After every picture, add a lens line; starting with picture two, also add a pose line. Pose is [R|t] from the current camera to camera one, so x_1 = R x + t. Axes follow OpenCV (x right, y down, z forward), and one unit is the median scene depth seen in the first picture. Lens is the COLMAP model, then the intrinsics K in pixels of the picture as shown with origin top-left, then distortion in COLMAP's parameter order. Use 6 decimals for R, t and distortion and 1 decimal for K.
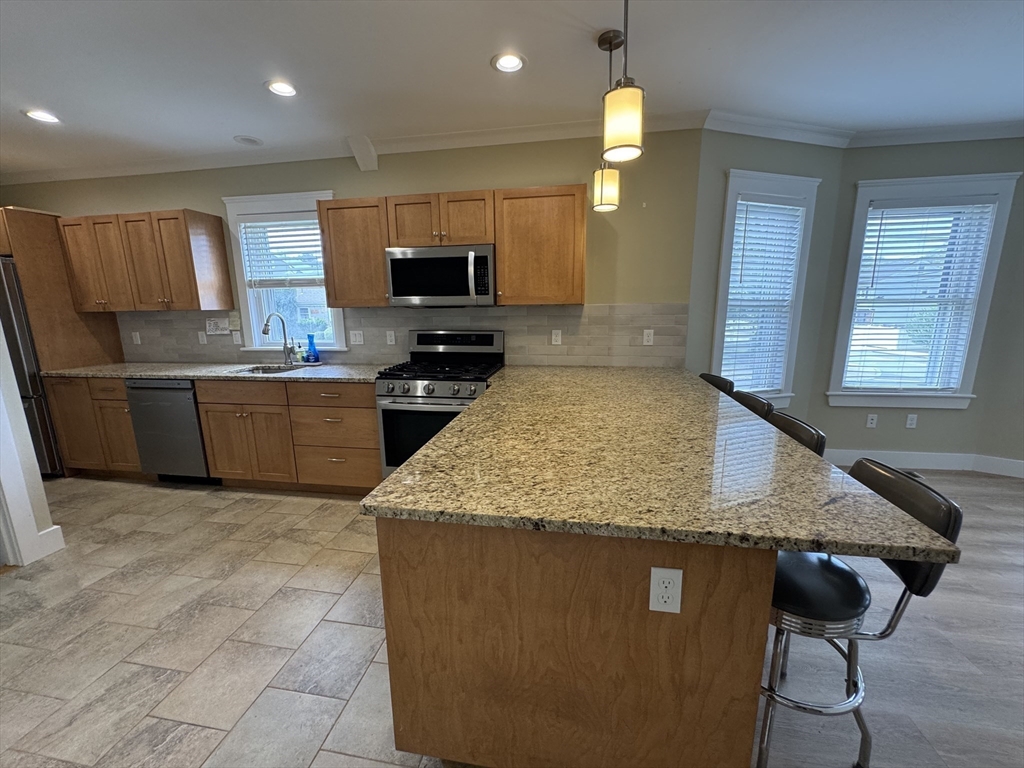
lens RADIAL K [[412.1, 0, 510.5], [0, 412.1, 382.9], [0, 0, 1]] dist [-0.004802, 0.001126]
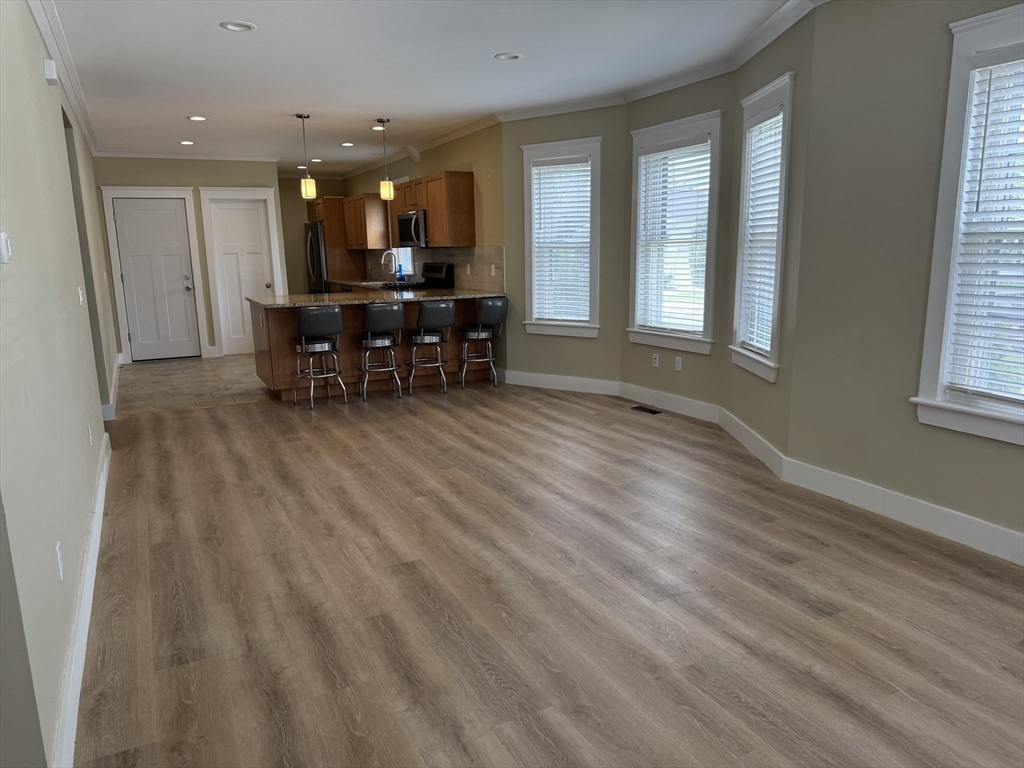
lens RADIAL K [[725.7, 0, 513.6], [0, 725.7, 390.3], [0, 0, 1]] dist [0.060809, -0.015366]
pose [[0.596662, 0.155683, -0.787247, 3.370253], [-0.136768, 0.986377, 0.091404, 0.080580], [0.790752, 0.053133, 0.609826, -0.603570]]
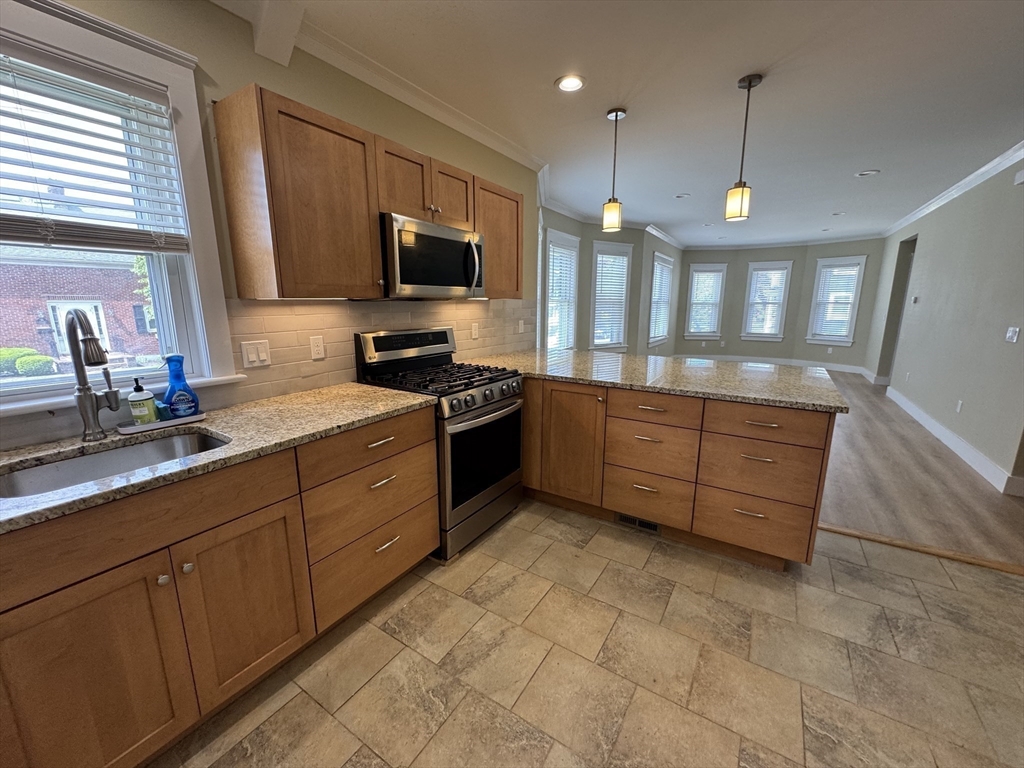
lens RADIAL K [[412.1, 0, 513.4], [0, 412.1, 382.1], [0, 0, 1]] dist [-0.004802, 0.001126]
pose [[0.383248, -0.165187, 0.908754, -1.196271], [0.168595, 0.979859, 0.107010, -0.117732], [-0.908128, 0.112200, 0.403379, 0.756272]]
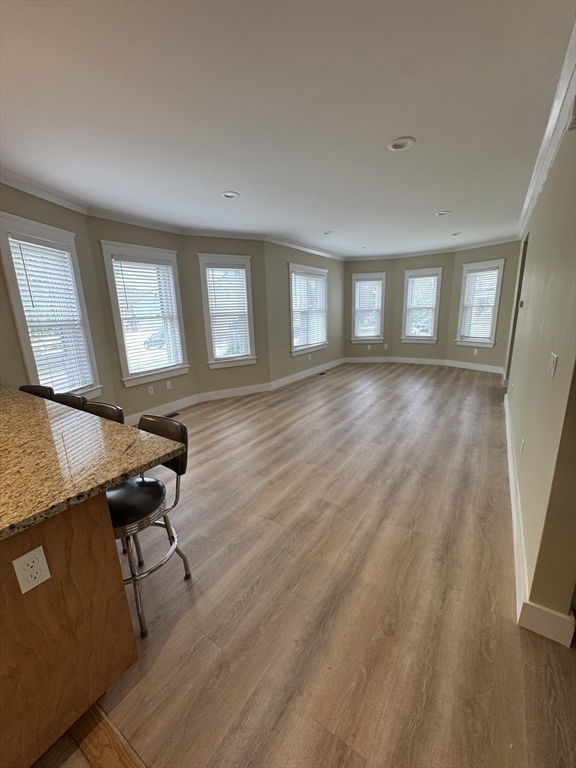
lens RADIAL K [[309.1, 0, 288.7], [0, 309.1, 384.3], [0, 0, 1]] dist [-0.004802, 0.001126]
pose [[0.398788, -0.219468, 0.890394, -0.006520], [0.202727, 0.968016, 0.147803, -0.005275], [-0.894354, 0.121565, 0.430526, -0.063164]]
